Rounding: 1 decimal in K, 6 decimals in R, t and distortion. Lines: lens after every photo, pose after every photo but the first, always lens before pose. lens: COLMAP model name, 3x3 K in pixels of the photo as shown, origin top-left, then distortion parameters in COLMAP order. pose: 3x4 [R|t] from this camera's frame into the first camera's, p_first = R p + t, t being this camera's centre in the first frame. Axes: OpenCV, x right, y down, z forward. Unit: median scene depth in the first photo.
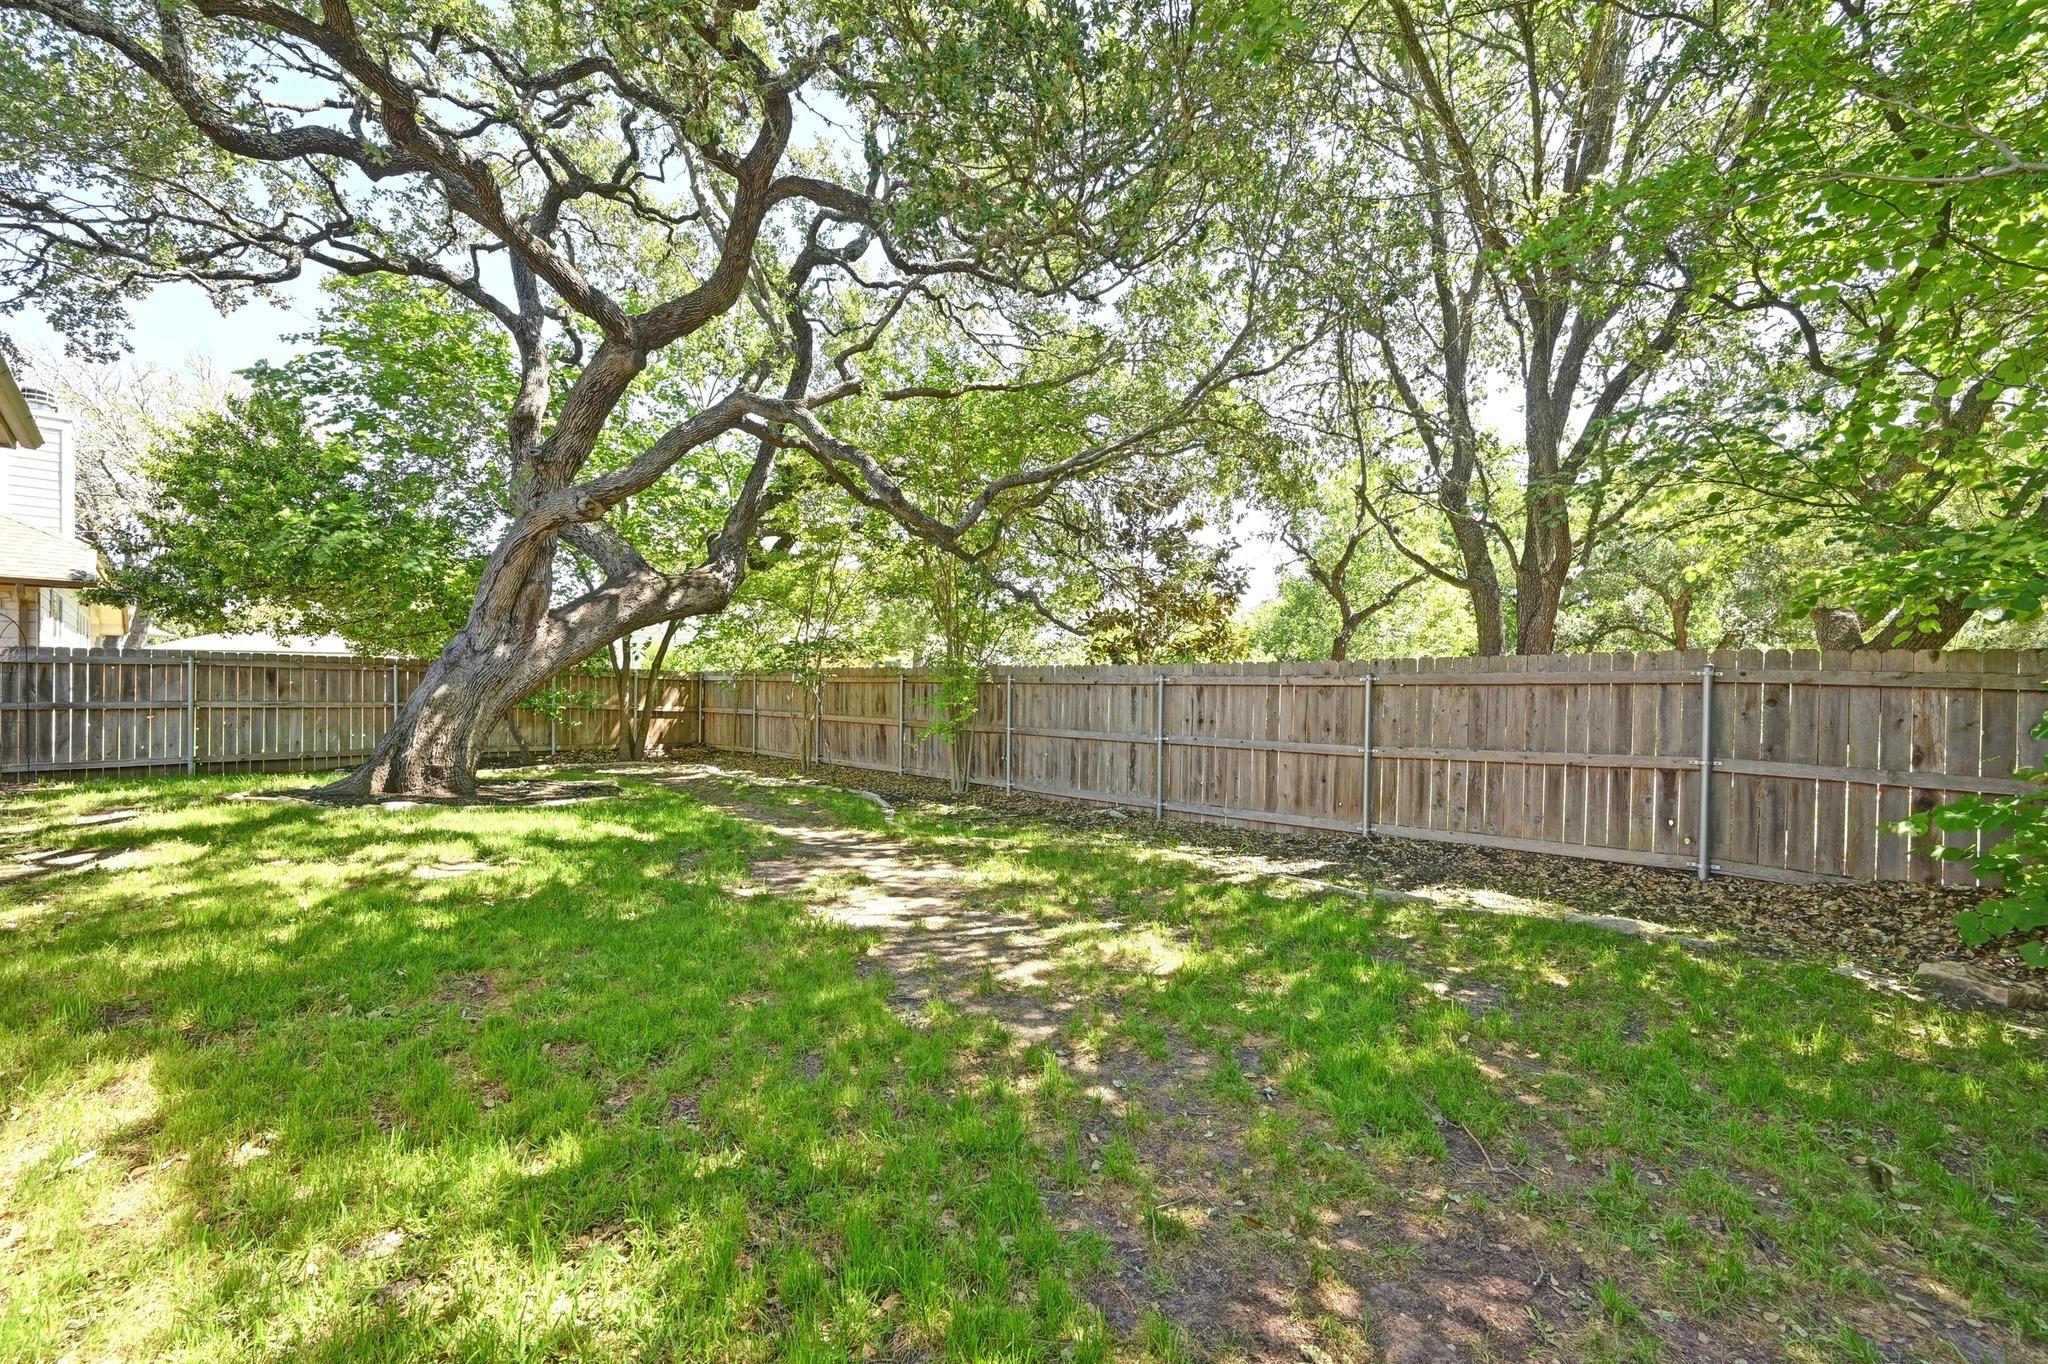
lens RADIAL K [[816.8, 0, 1025.9], [0, 816.8, 691.9], [0, 0, 1]] dist [-0.000242, 0.000013]
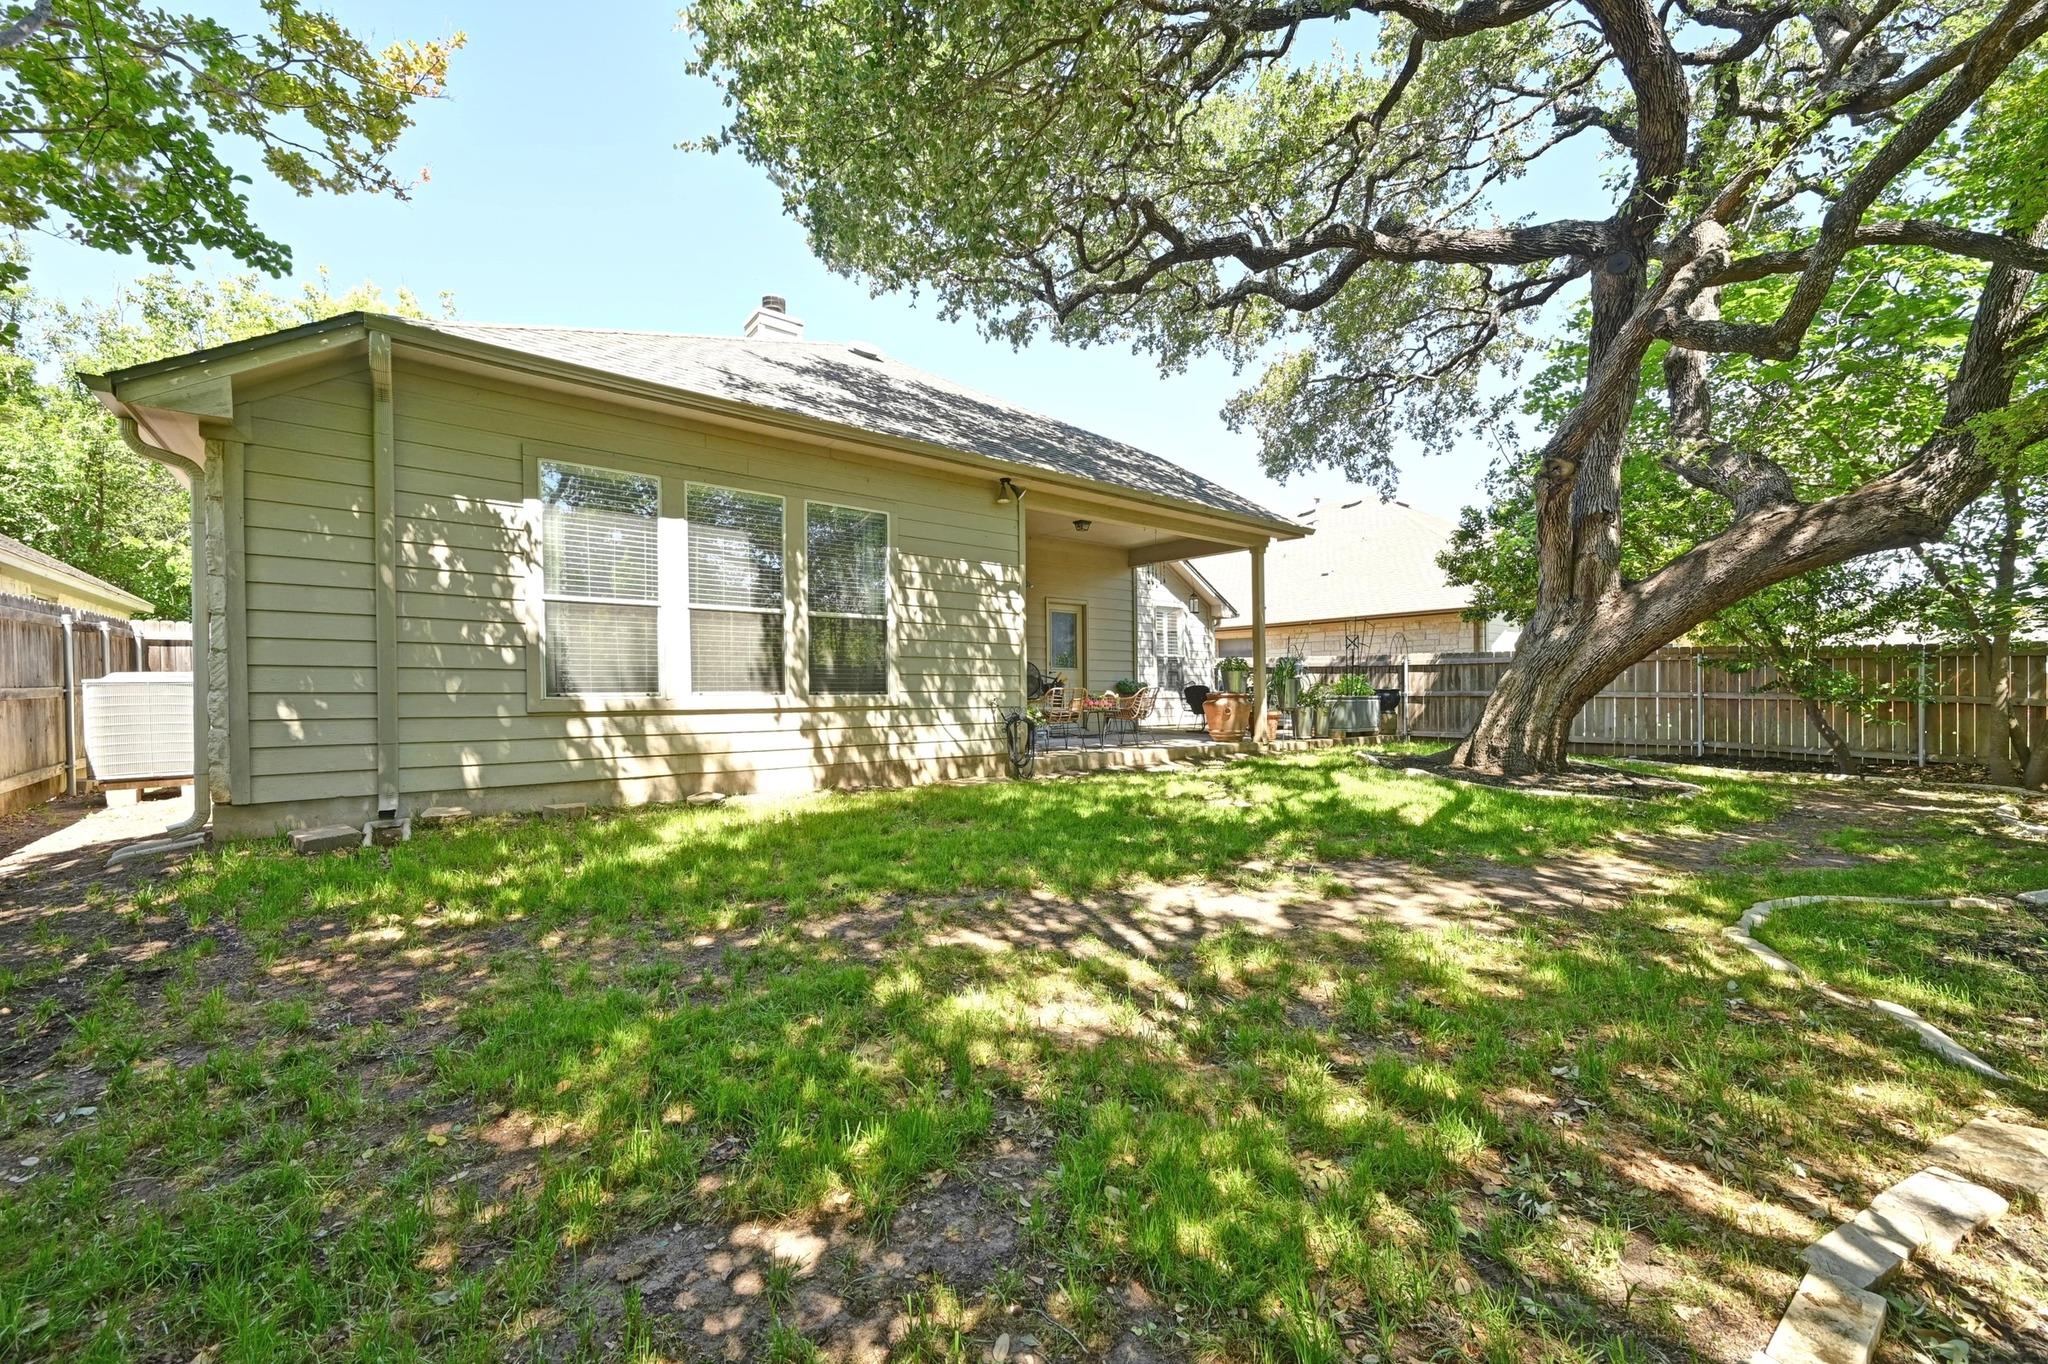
lens RADIAL K [[816.8, 0, 1025.9], [0, 816.8, 691.9], [0, 0, 1]] dist [-0.000242, 0.000013]
pose [[-0.150684, -0.004965, -0.988570, 0.431866], [-0.000452, 0.999988, -0.004953, 0.025728], [0.988582, -0.000299, -0.150684, 0.553975]]
